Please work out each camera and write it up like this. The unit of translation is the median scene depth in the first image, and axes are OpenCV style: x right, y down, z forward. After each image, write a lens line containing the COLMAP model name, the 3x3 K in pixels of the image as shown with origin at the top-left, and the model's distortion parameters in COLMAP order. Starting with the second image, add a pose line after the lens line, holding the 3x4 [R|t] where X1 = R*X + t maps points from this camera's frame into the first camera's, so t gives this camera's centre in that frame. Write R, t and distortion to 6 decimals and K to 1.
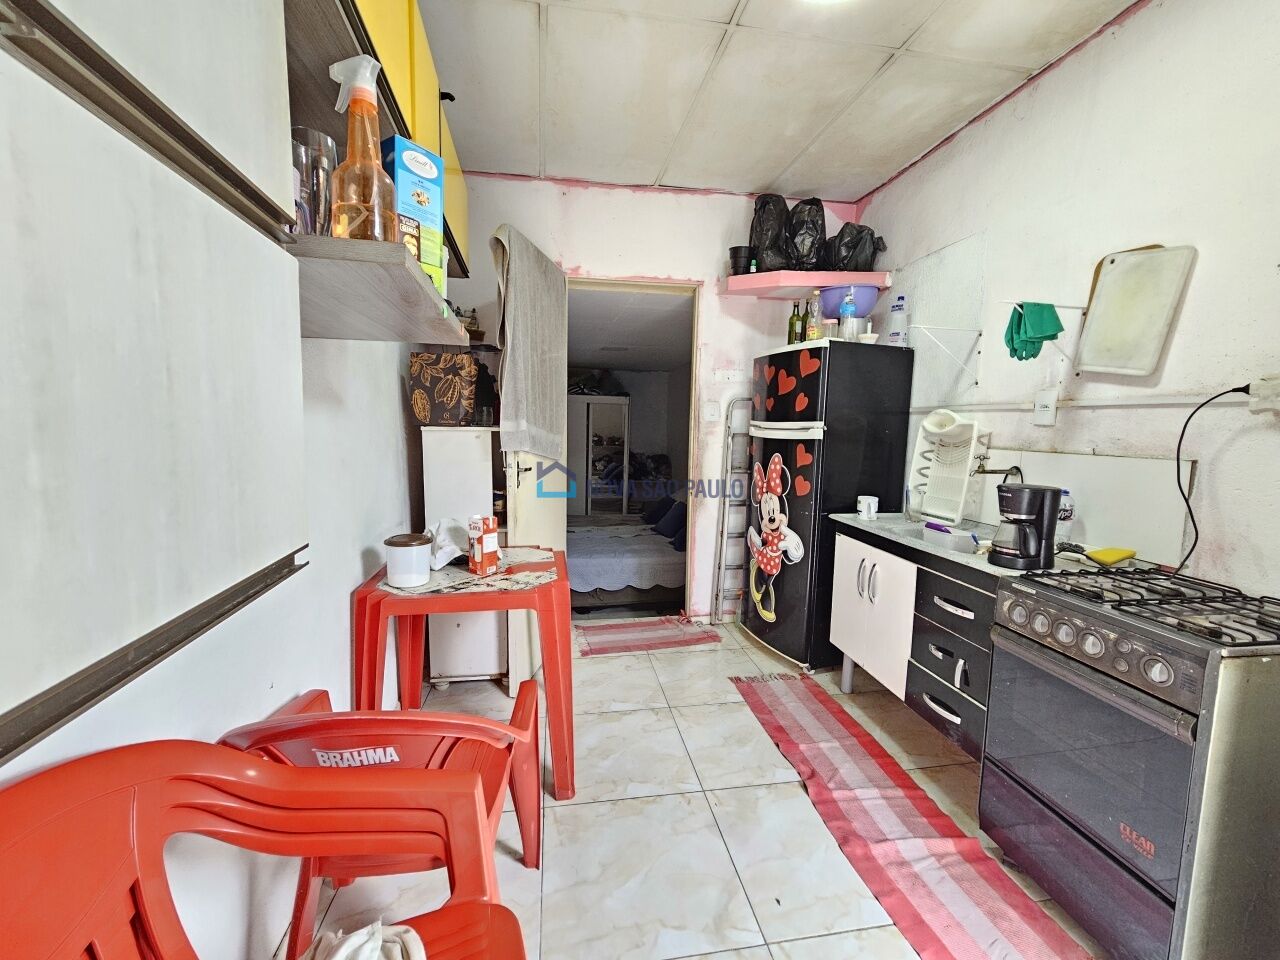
lens RADIAL K [[520.6, 0, 632.8], [0, 520.6, 474.5], [0, 0, 1]] dist [-0.003276, -0.000040]
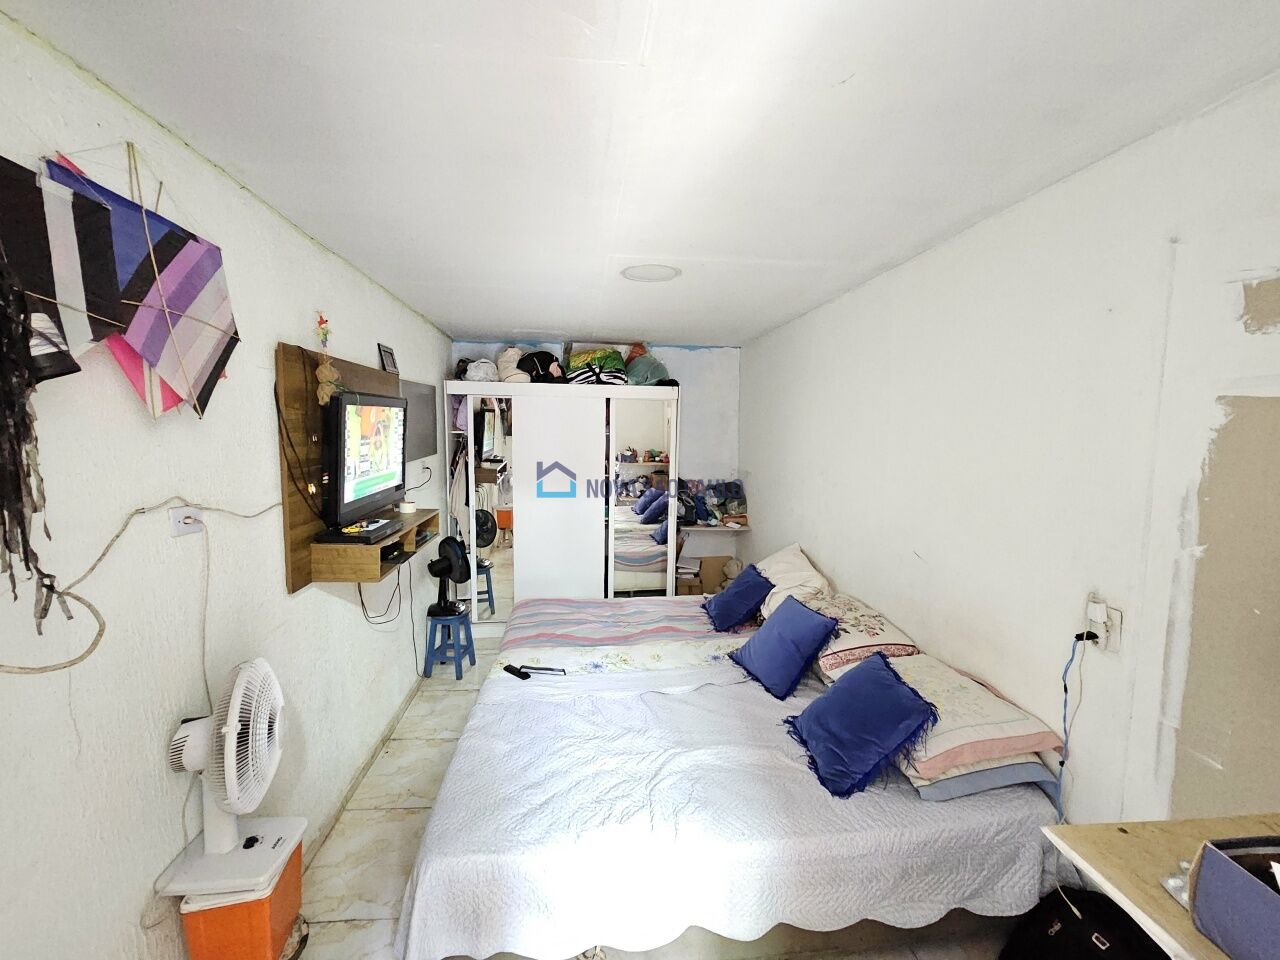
lens RADIAL K [[520.6, 0, 642.4], [0, 520.6, 479.6], [0, 0, 1]] dist [-0.003276, -0.000040]
pose [[0.997827, -0.001733, -0.065864, -0.007180], [0.001519, 0.999993, -0.003292, -0.040053], [0.065869, 0.003184, 0.997823, 0.387347]]
